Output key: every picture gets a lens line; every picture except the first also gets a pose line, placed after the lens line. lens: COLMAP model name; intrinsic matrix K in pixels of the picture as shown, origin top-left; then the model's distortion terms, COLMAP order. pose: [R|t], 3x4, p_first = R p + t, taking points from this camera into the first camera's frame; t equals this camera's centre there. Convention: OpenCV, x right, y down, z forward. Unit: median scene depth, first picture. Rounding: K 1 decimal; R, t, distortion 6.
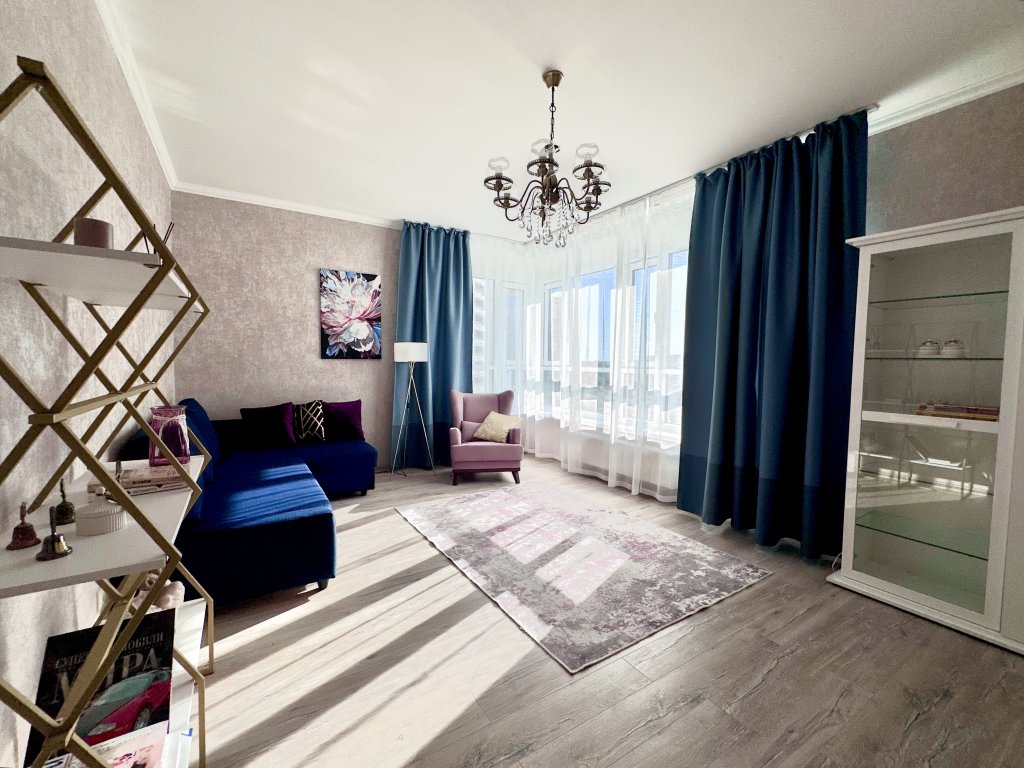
lens RADIAL K [[412.6, 0, 516.7], [0, 412.6, 383.3], [0, 0, 1]] dist [-0.007130, 0.001997]
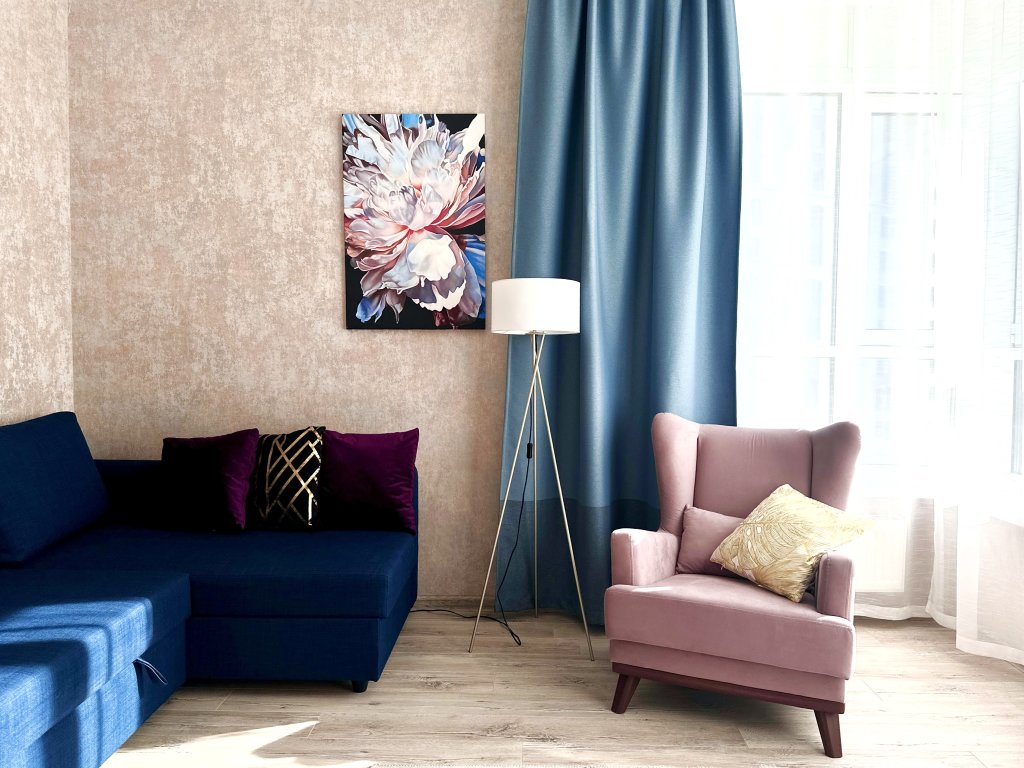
lens RADIAL K [[715.9, 0, 543.8], [0, 715.9, 397.9], [0, 0, 1]] dist [0.025509, -0.013211]
pose [[0.832628, 0.022993, -0.553355, 0.109117], [-0.025044, 0.999679, 0.003855, 0.003176], [0.553266, 0.010648, 0.832936, 0.515295]]
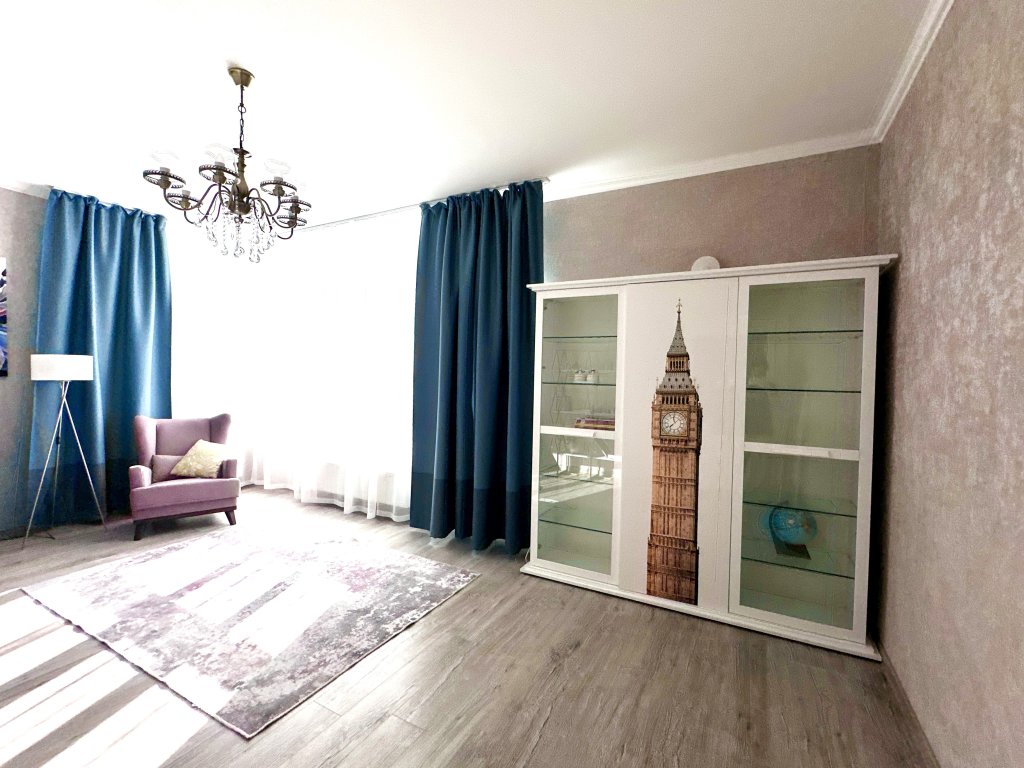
lens RADIAL K [[437.2, 0, 499.3], [0, 437.2, 384.1], [0, 0, 1]] dist [-0.001923, -0.000142]
pose [[0.884137, -0.006578, 0.467181, 0.072598], [0.017231, 0.999680, -0.018533, -0.019649], [-0.466909, 0.024435, 0.883967, -0.051954]]
